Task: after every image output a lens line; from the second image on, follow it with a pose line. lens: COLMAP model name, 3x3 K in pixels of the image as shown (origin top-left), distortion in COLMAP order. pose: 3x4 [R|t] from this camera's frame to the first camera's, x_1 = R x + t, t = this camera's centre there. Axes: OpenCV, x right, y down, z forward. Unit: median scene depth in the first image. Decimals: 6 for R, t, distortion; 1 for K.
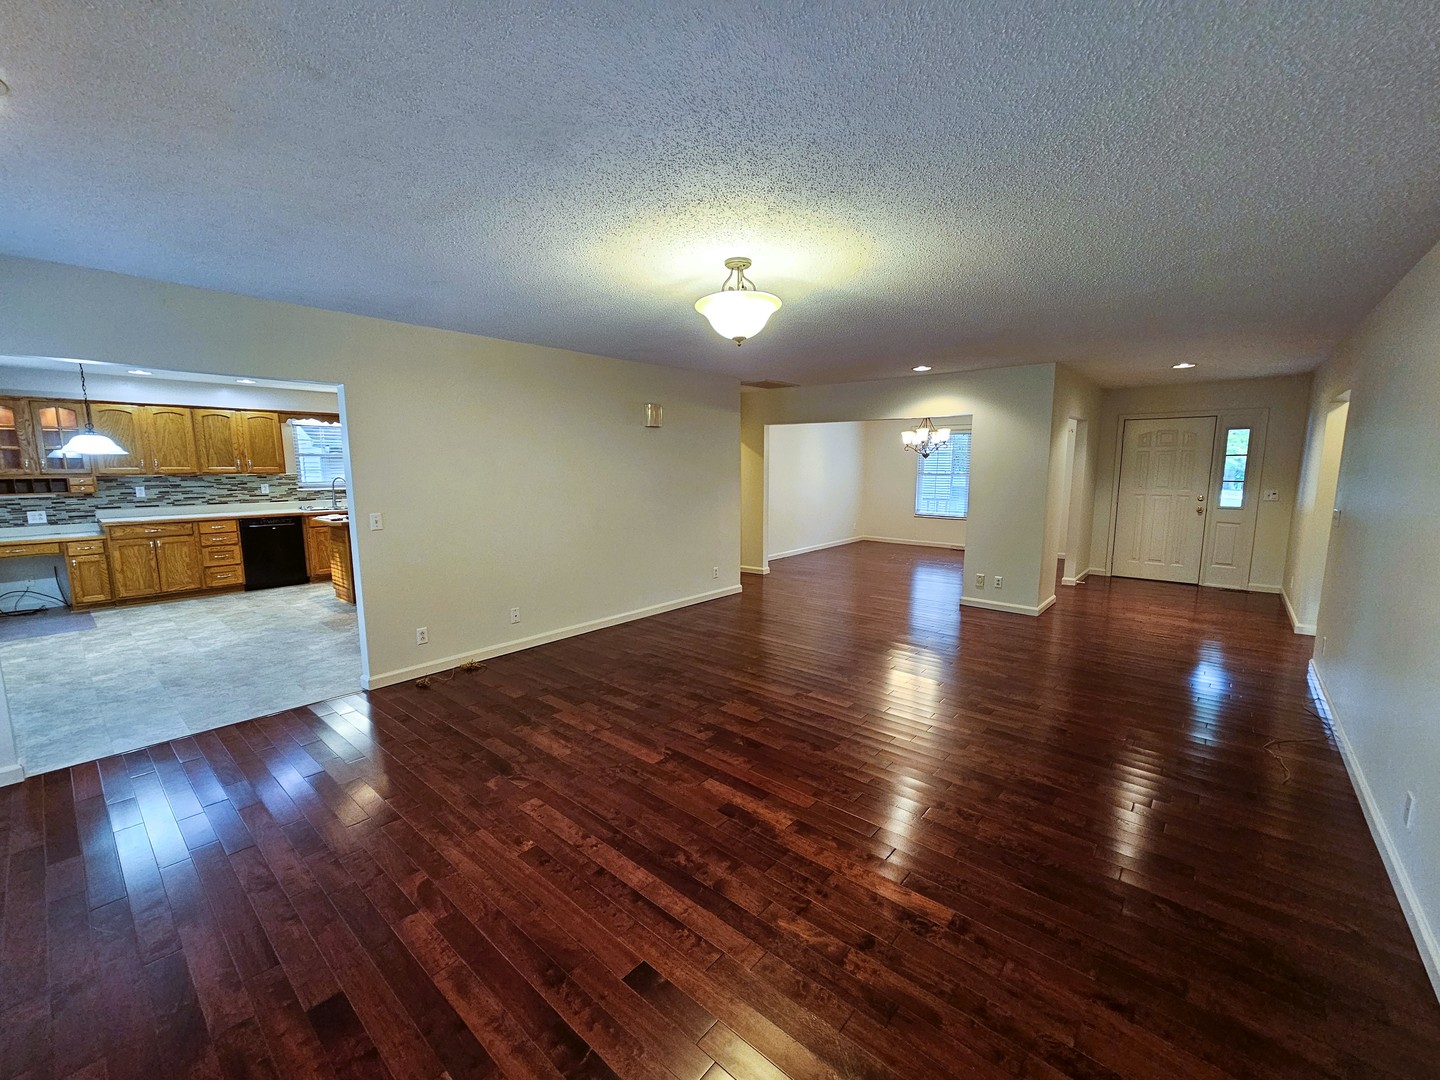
lens RADIAL K [[587.0, 0, 720.3], [0, 587.0, 545.4], [0, 0, 1]] dist [-0.000563, 0.000021]
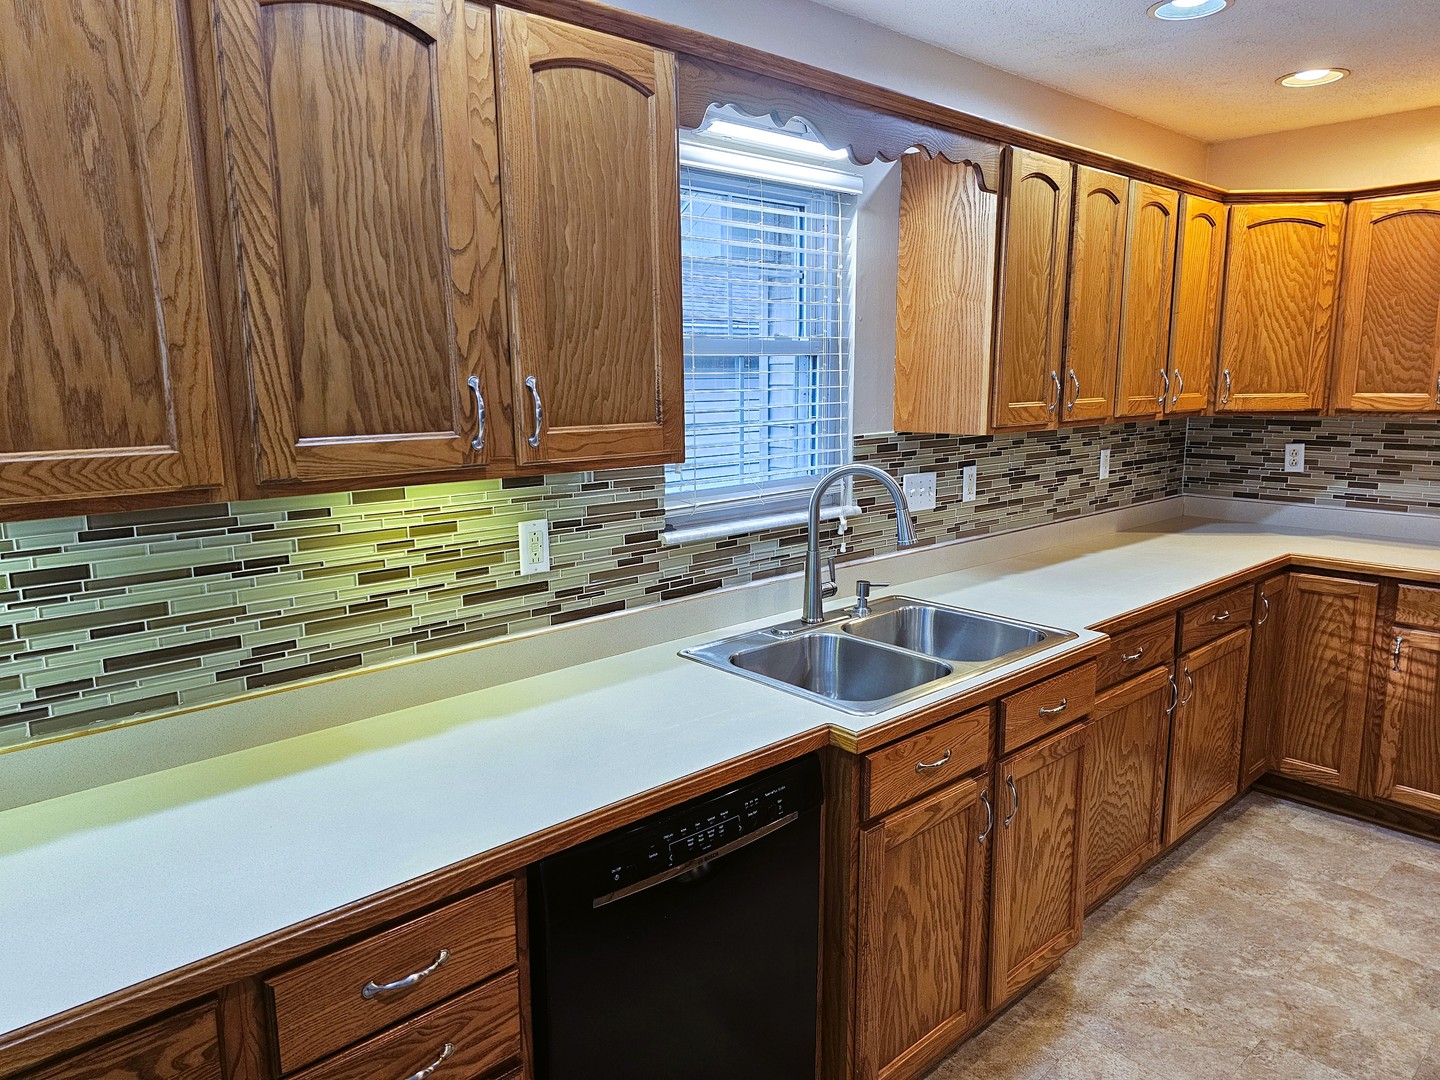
lens RADIAL K [[961.5, 0, 715.7], [0, 961.5, 537.1], [0, 0, 1]] dist [0.060550, -0.054868]
pose [[0.992541, 0.013817, -0.121123, -0.780807], [-0.009920, 0.999415, 0.032718, -0.123458], [0.121504, -0.031273, 0.992098, 0.829516]]
